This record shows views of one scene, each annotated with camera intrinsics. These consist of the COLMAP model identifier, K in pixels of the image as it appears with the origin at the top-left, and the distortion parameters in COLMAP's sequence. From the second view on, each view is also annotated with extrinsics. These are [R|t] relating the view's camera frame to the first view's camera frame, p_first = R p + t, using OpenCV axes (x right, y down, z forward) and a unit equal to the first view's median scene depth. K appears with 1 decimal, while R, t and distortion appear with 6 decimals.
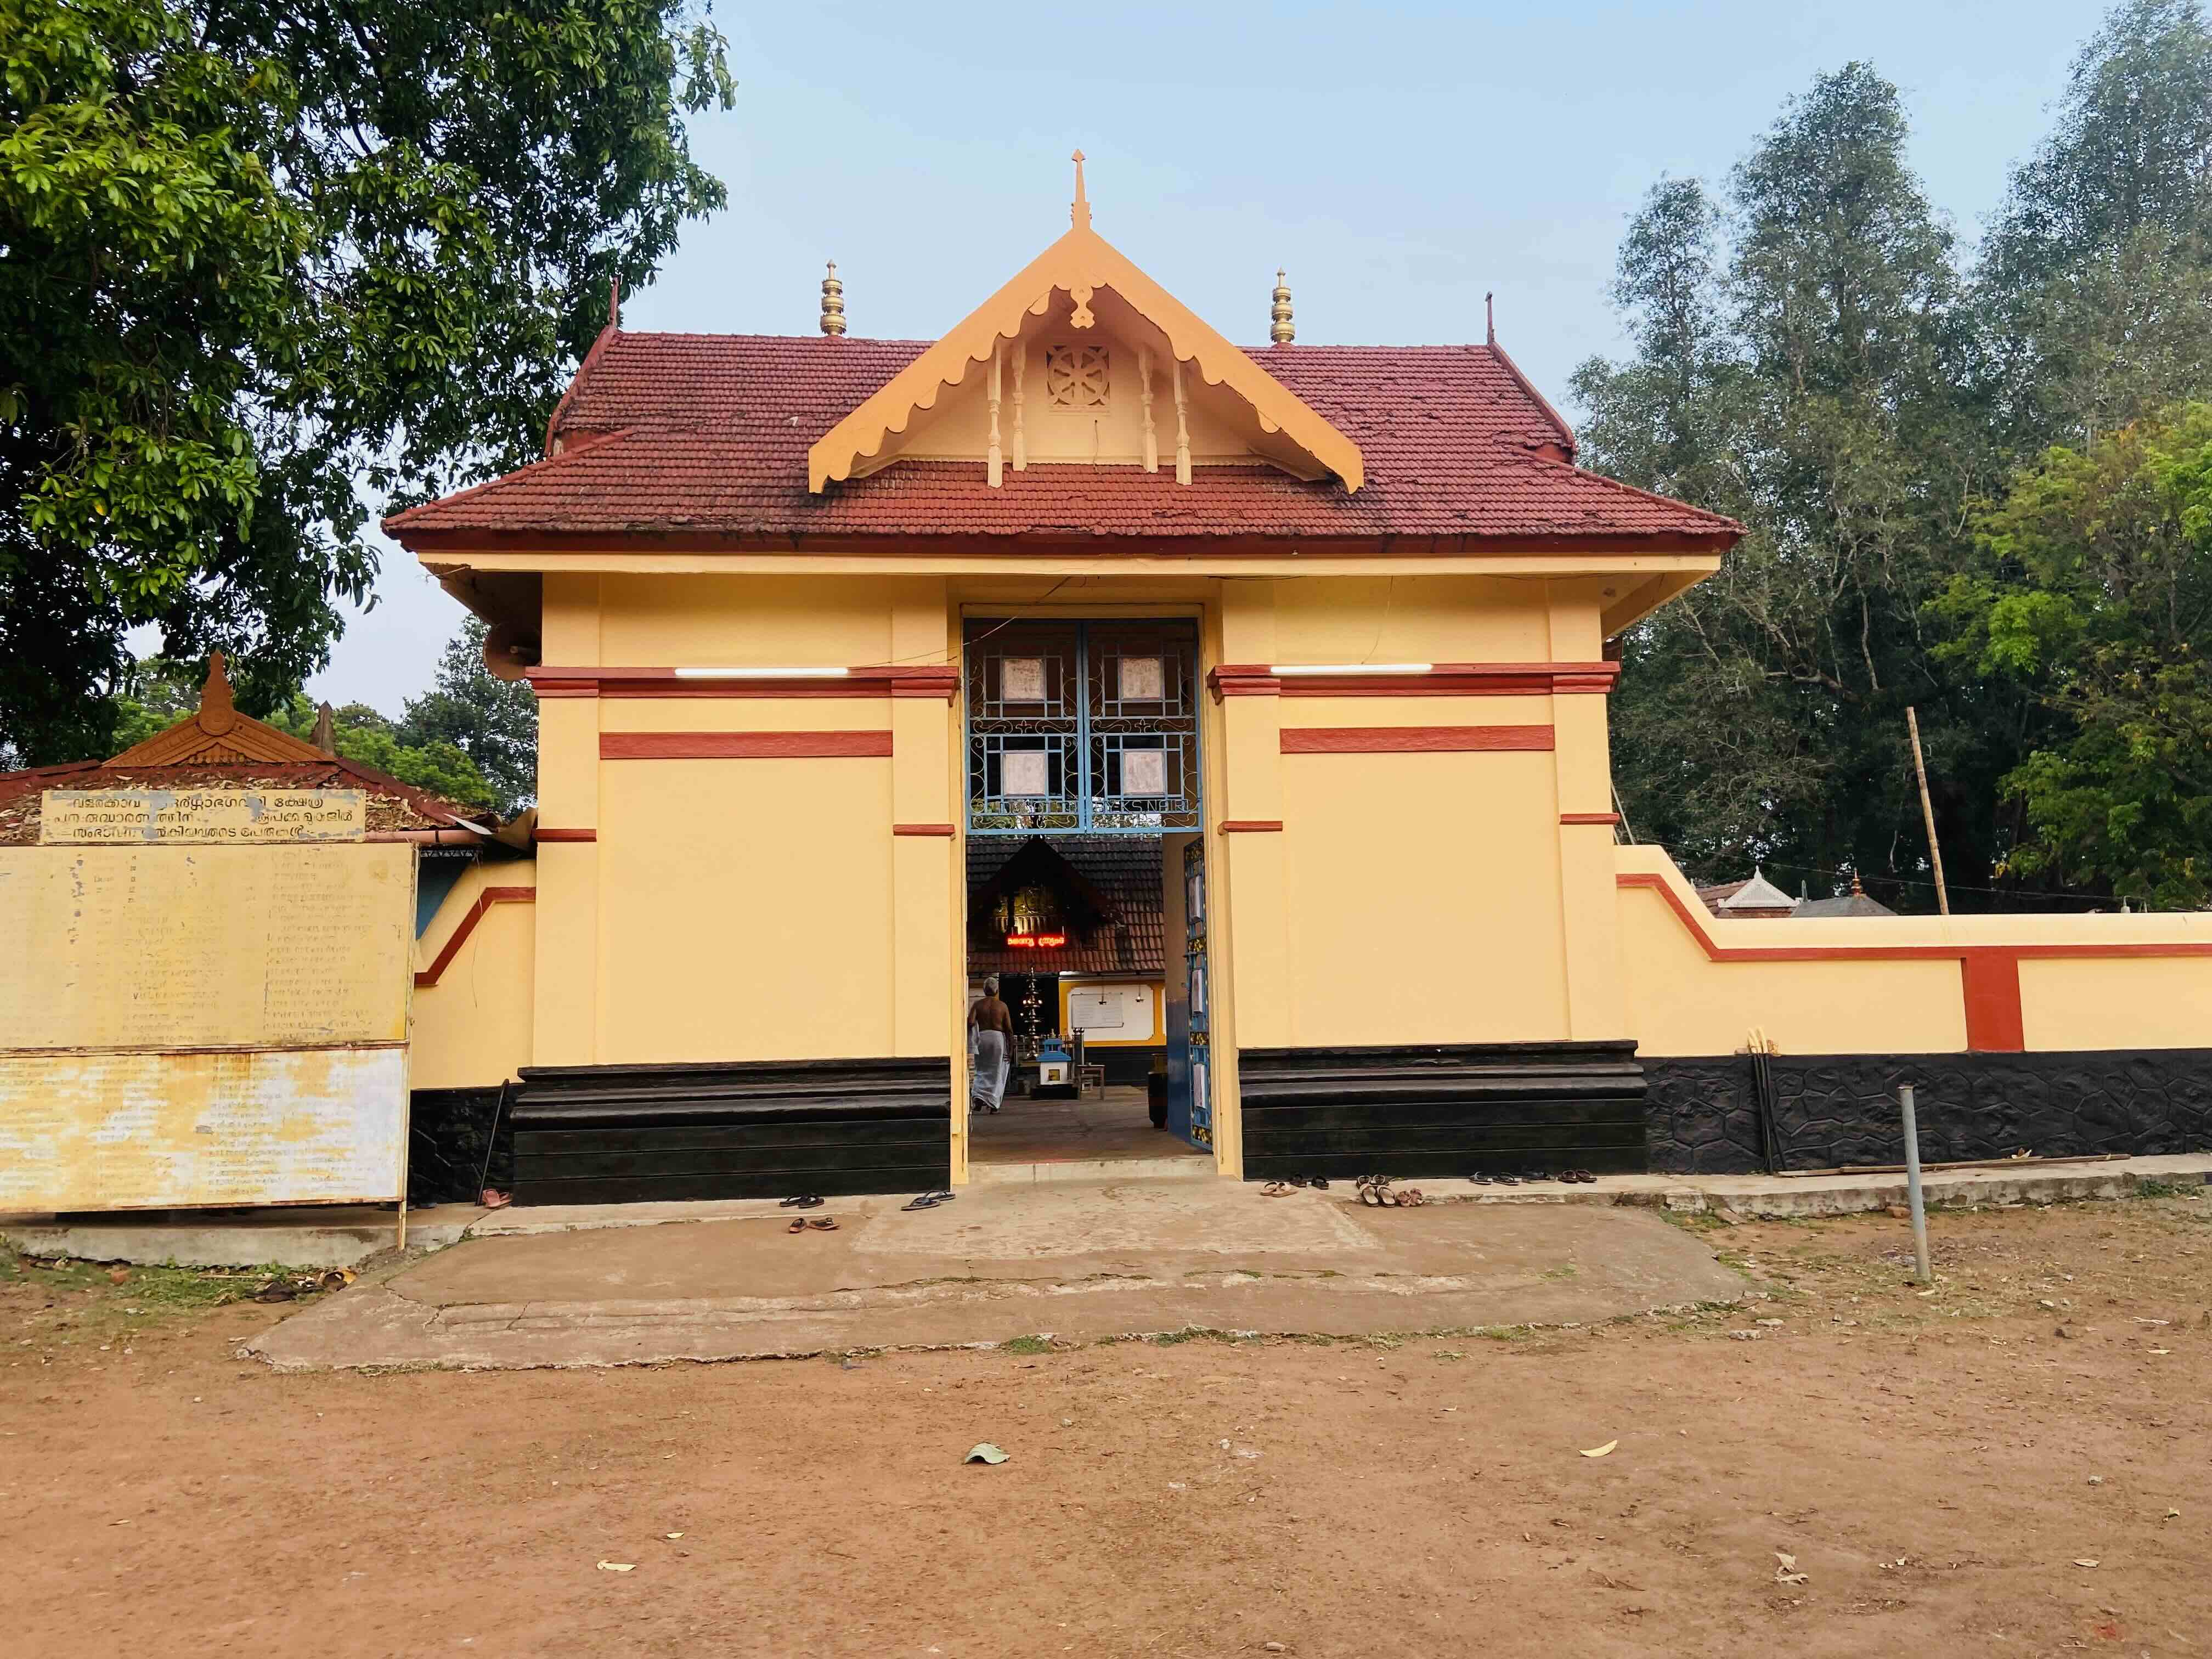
lens RADIAL K [[1668.8, 0, 1130.8], [0, 1668.8, 827.8], [0, 0, 1]] dist [0.127401, -0.161533]
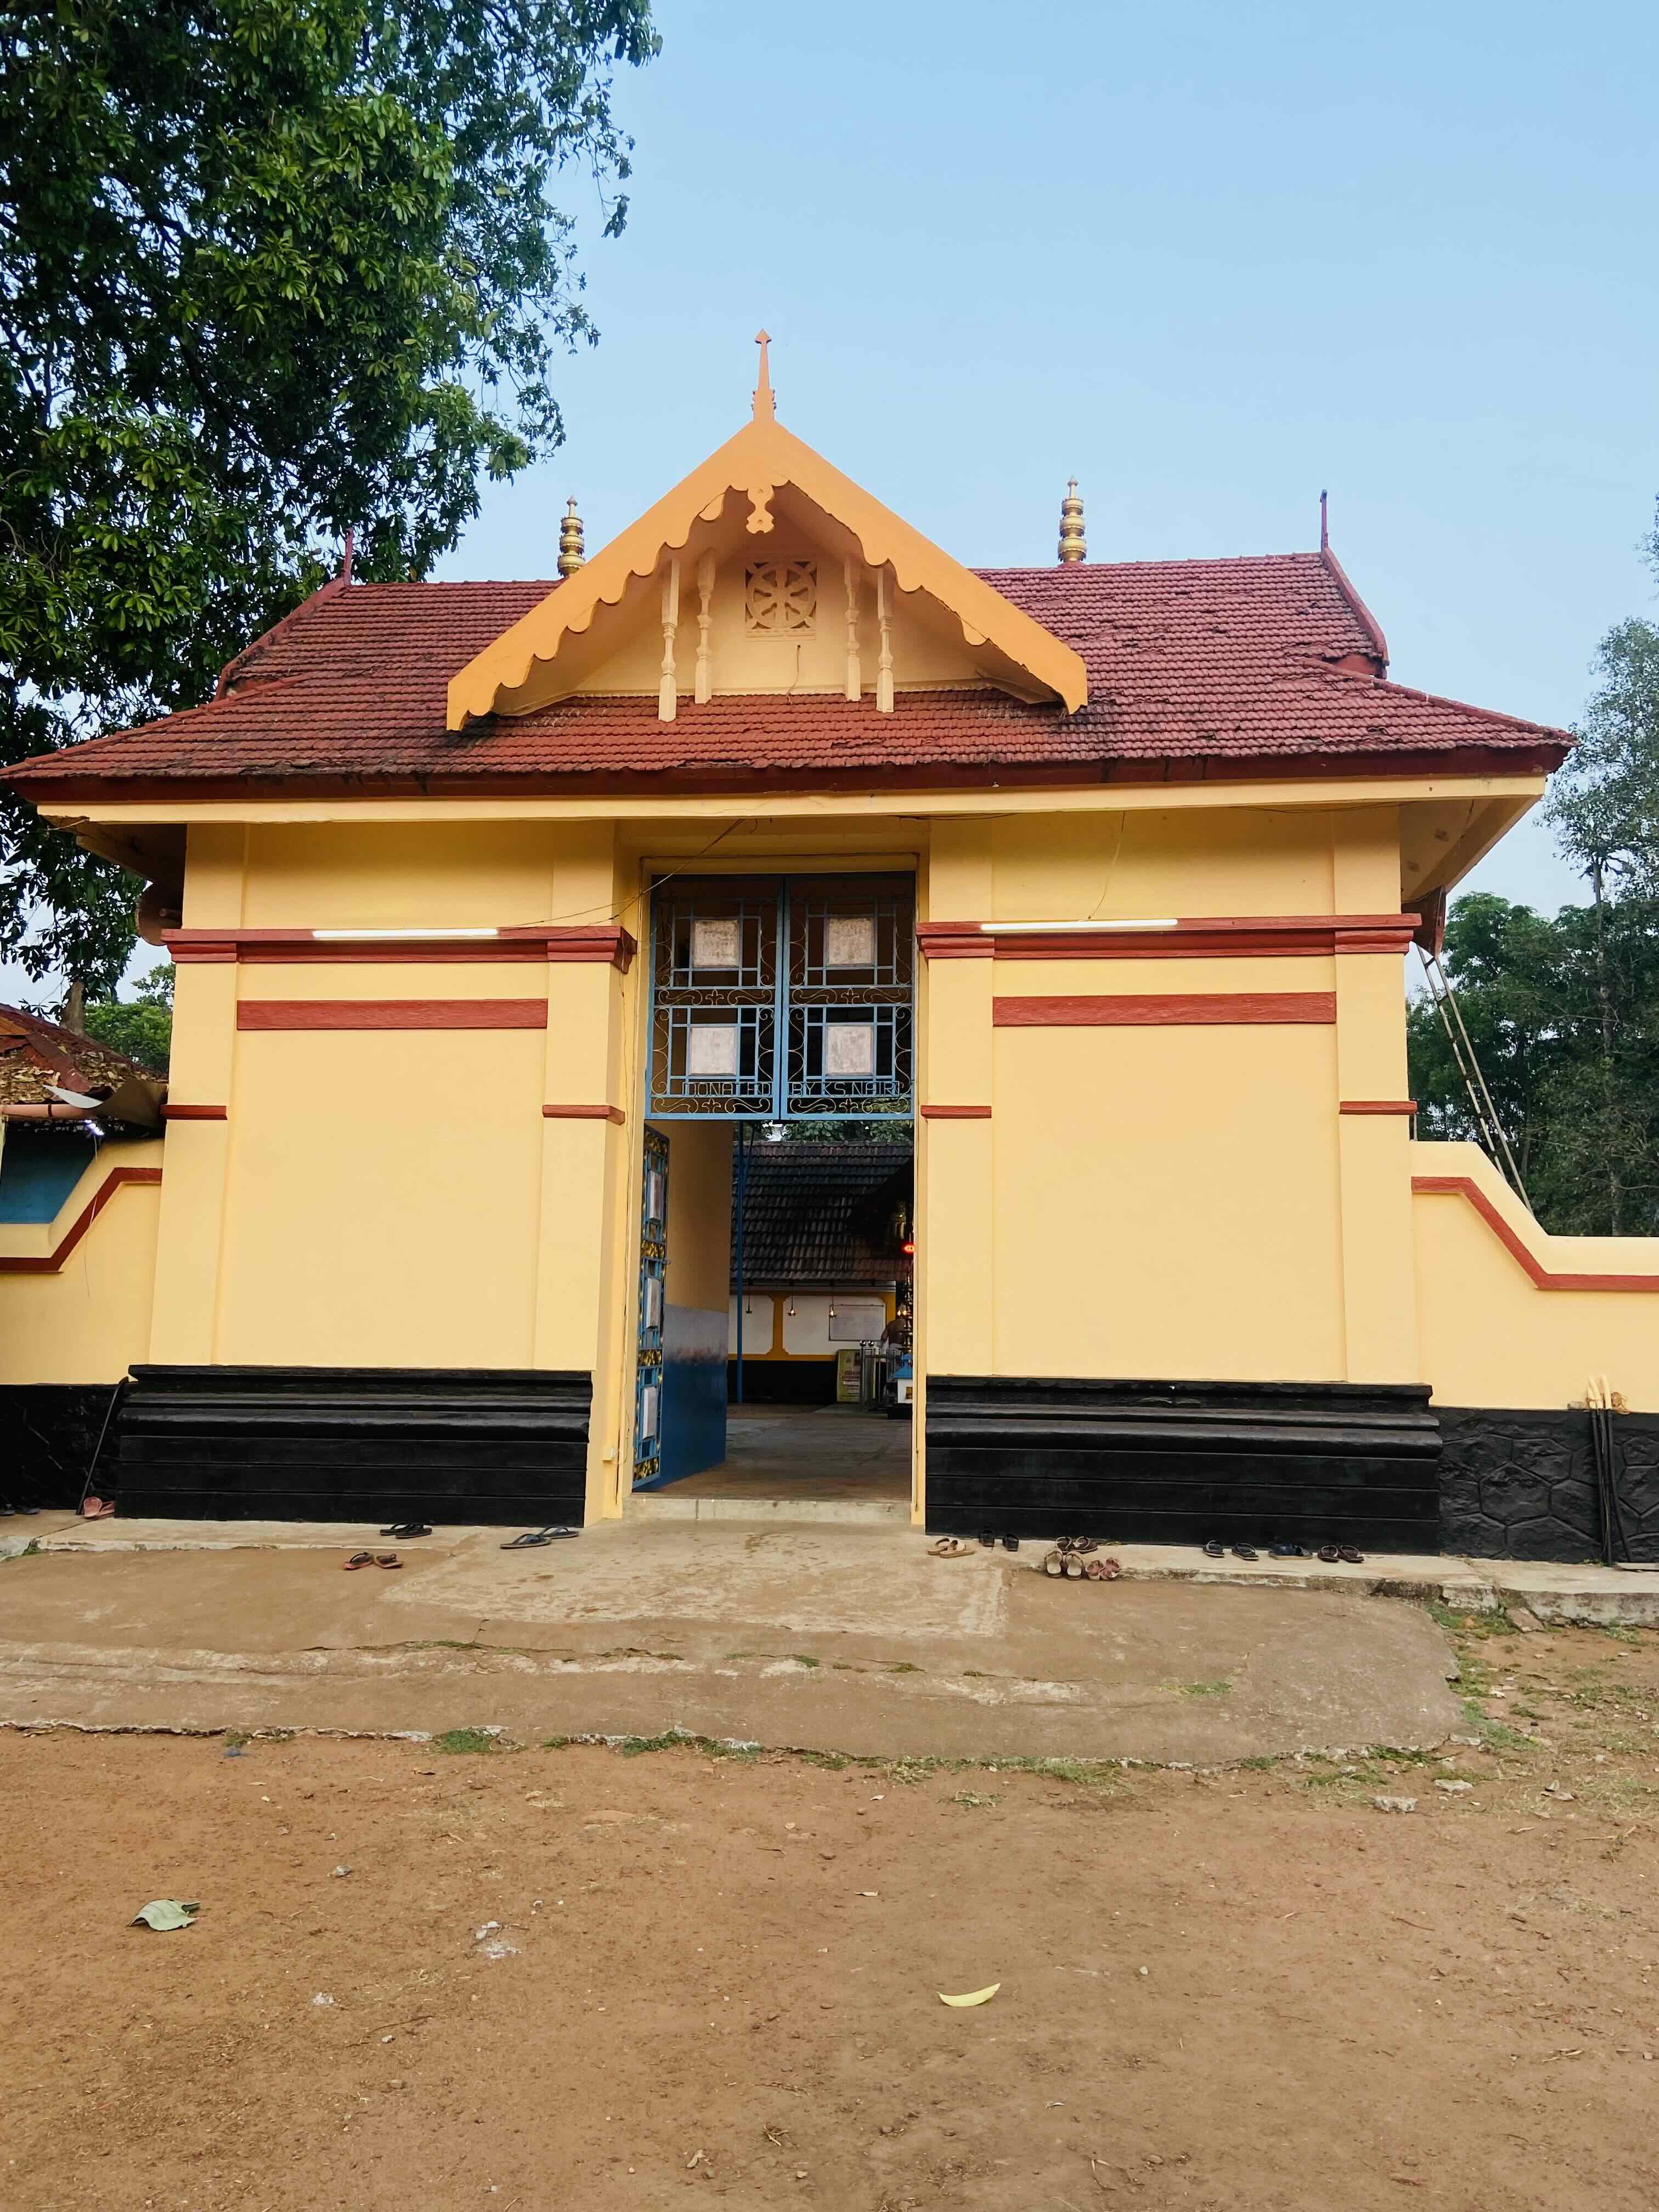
lens RADIAL K [[1669.4, 0, 840.0], [0, 1669.4, 1106.8], [0, 0, 1]] dist [0.131246, -0.170877]
pose [[0.981678, 0.010283, -0.190272, 0.176609], [-0.013834, 0.999754, -0.017344, 0.012064], [0.190047, 0.019659, 0.981578, 0.158921]]
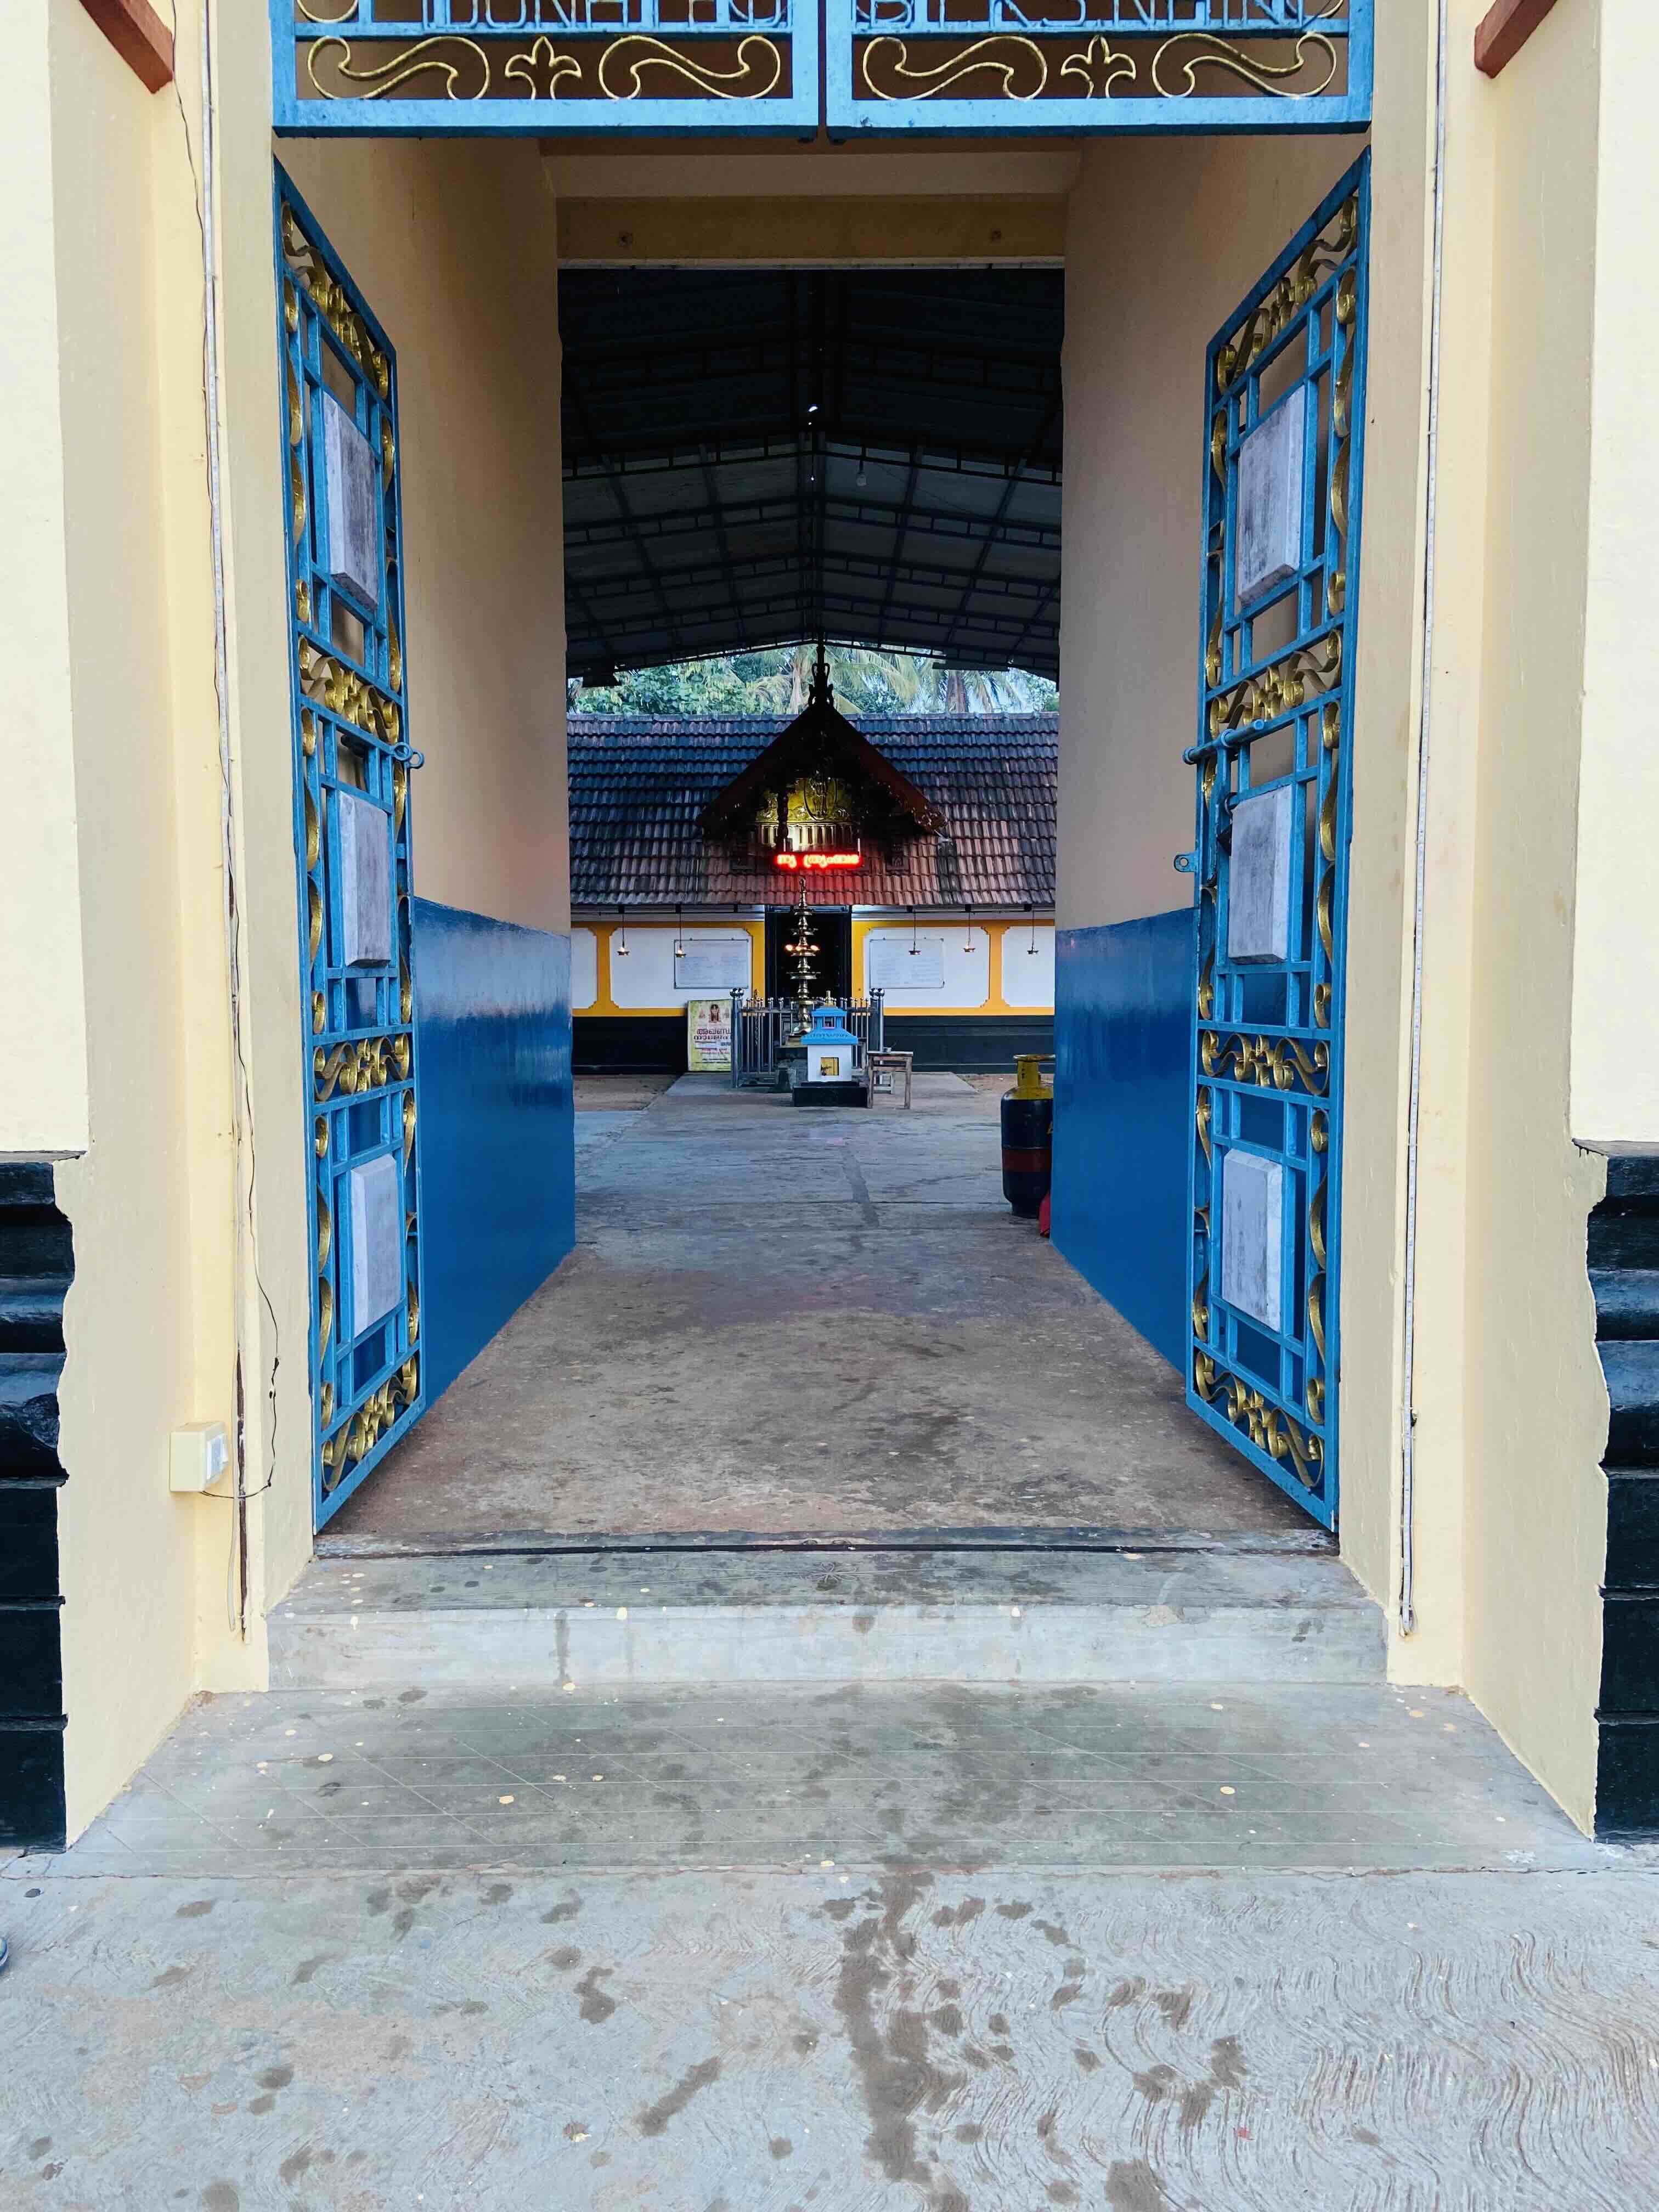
lens RADIAL K [[1671.2, 0, 800.4], [0, 1671.2, 1114.5], [0, 0, 1]] dist [0.129982, -0.170525]
pose [[0.996031, 0.025639, -0.085237, -0.008009], [-0.008424, 0.980470, 0.196488, 0.089707], [0.088611, -0.194990, 0.976794, 0.790699]]
